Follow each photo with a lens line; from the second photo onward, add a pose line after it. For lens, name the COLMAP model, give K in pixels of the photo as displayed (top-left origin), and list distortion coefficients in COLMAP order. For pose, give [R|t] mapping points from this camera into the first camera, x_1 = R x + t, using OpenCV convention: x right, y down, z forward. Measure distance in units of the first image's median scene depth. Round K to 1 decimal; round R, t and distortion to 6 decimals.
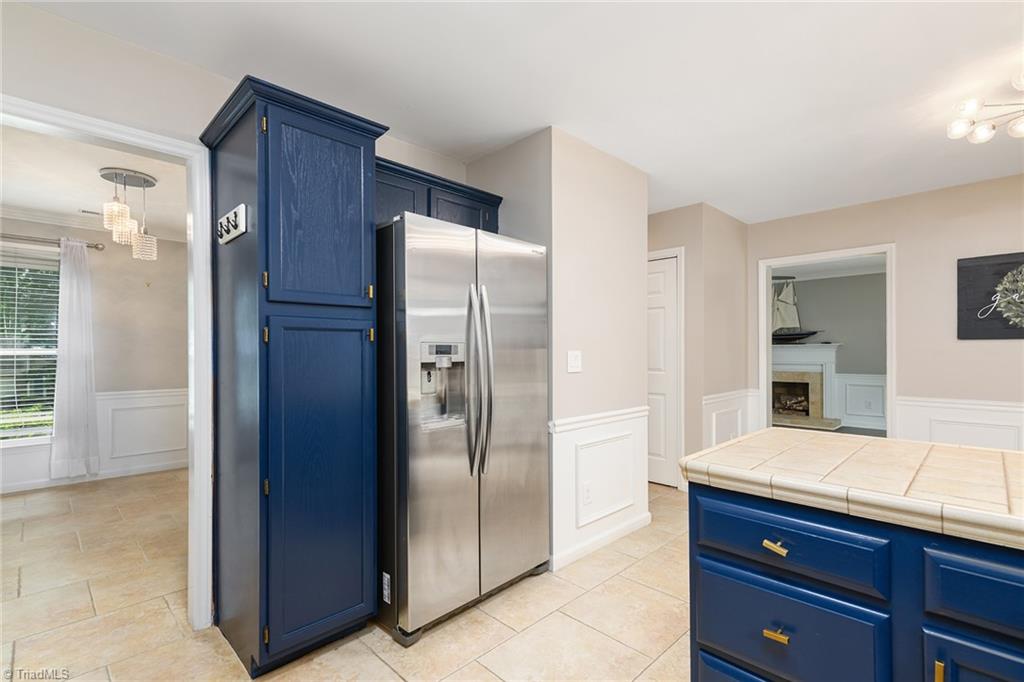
lens RADIAL K [[474.1, 0, 515.8], [0, 474.1, 351.3], [0, 0, 1]] dist [0.017364, -0.000587]
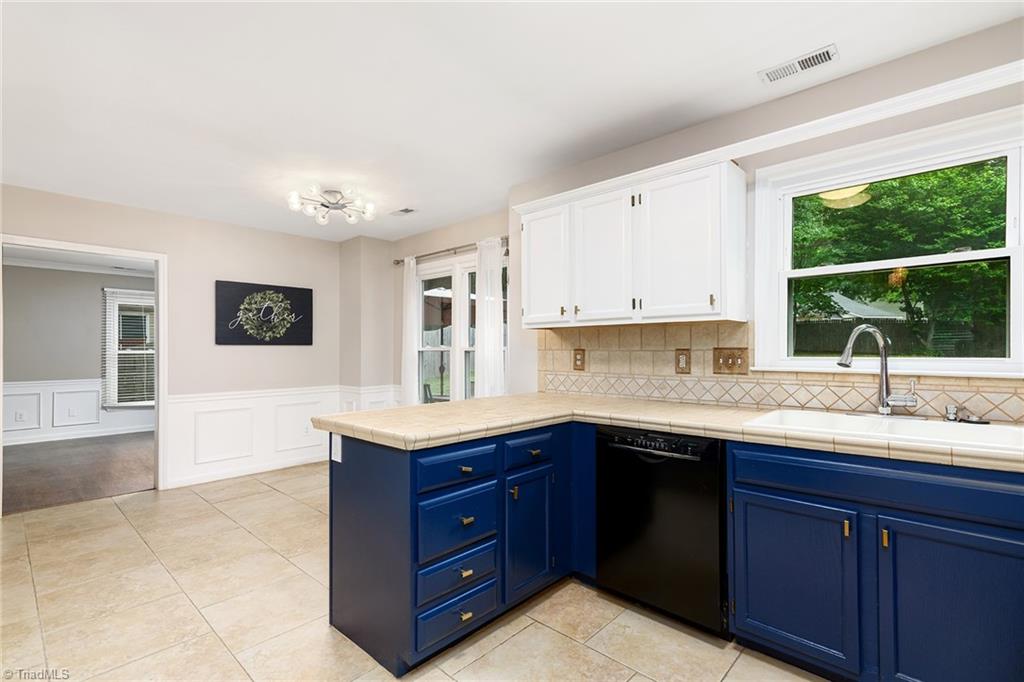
lens RADIAL K [[474.1, 0, 515.8], [0, 474.1, 351.3], [0, 0, 1]] dist [0.017364, -0.000587]
pose [[-0.033737, 0.005407, 0.999416, -0.359923], [0.002903, 0.999982, -0.005312, 0.002000], [-0.999427, 0.002722, -0.033752, 0.279212]]
